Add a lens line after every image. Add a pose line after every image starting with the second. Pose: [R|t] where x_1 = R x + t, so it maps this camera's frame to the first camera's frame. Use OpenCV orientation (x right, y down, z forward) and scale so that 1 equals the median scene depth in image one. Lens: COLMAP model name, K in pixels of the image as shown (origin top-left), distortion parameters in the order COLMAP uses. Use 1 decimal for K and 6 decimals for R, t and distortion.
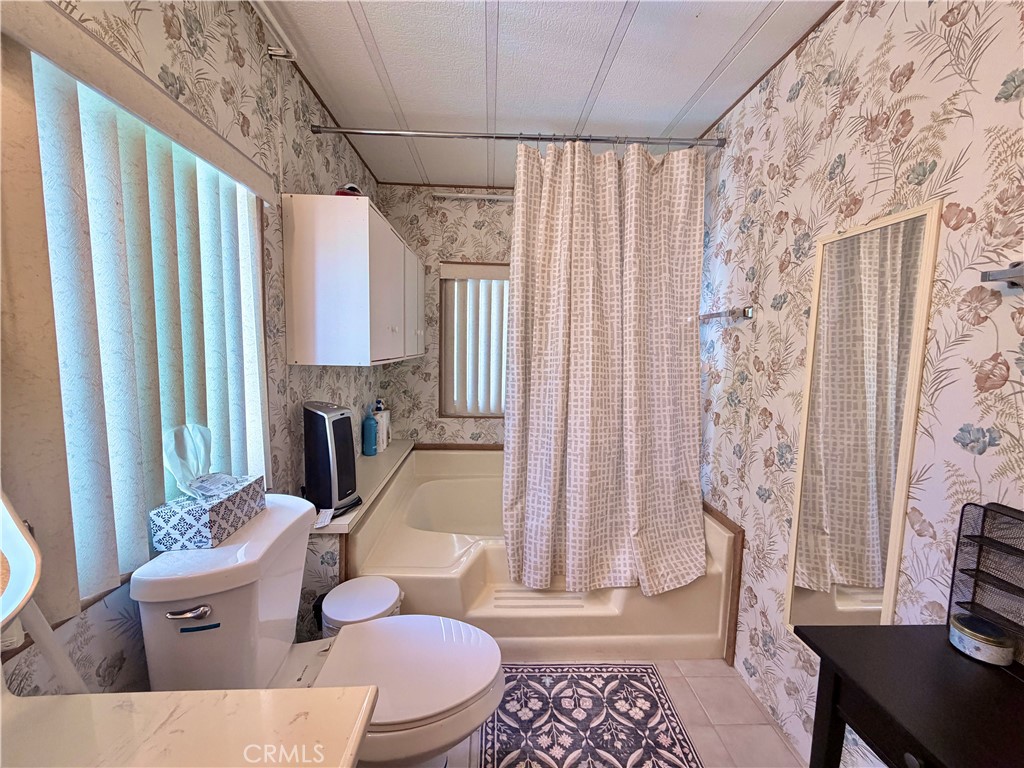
lens RADIAL K [[409.8, 0, 510.5], [0, 409.8, 384.3], [0, 0, 1]] dist [0.000167, -0.000497]
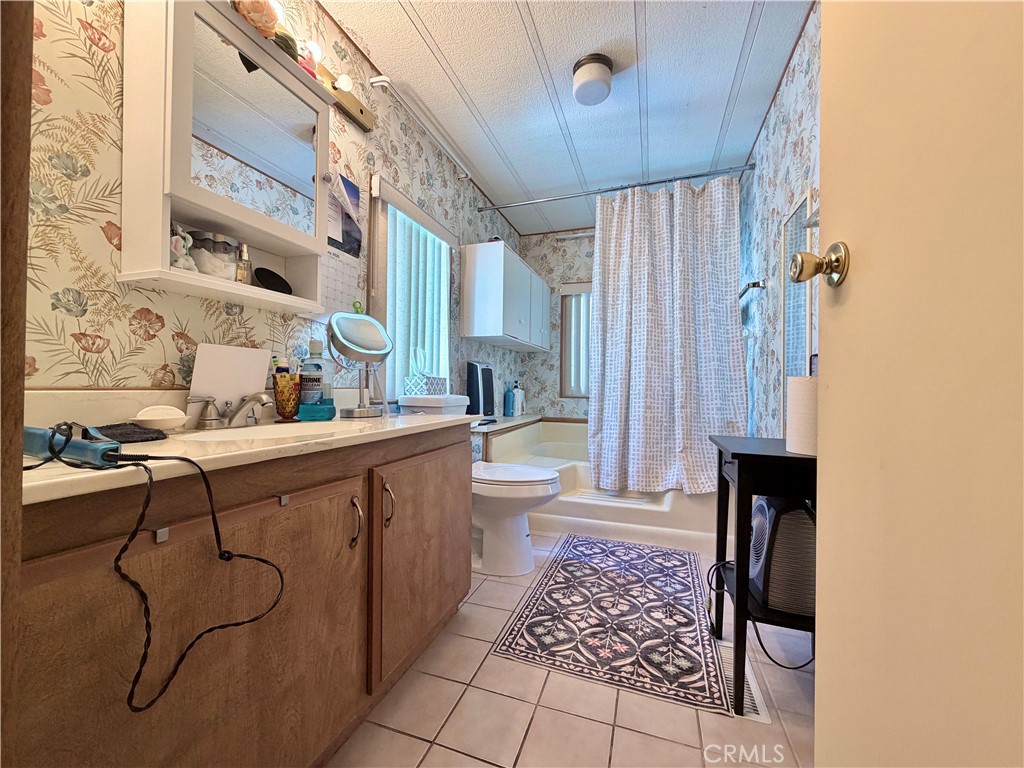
lens RADIAL K [[409.8, 0, 509.1], [0, 409.8, 383.2], [0, 0, 1]] dist [0.000167, -0.000497]
pose [[0.925927, -0.012819, -0.377484, 0.287492], [-0.029432, 0.993936, -0.105946, 0.294121], [0.376553, 0.109208, 0.919936, -0.478270]]
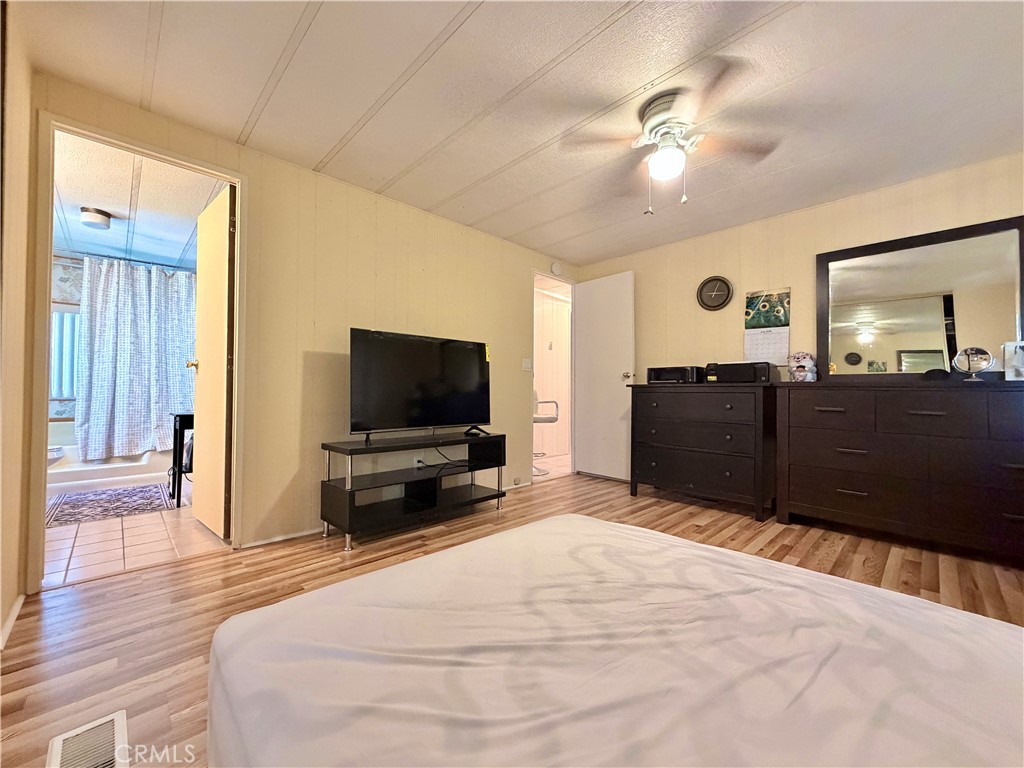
lens RADIAL K [[409.8, 0, 507.5], [0, 409.8, 382.8], [0, 0, 1]] dist [0.000167, -0.000497]
pose [[0.754836, -0.004233, 0.655900, 0.285762], [0.074929, 0.993989, -0.079816, 0.433998], [-0.651620, 0.109394, 0.750616, -2.057739]]
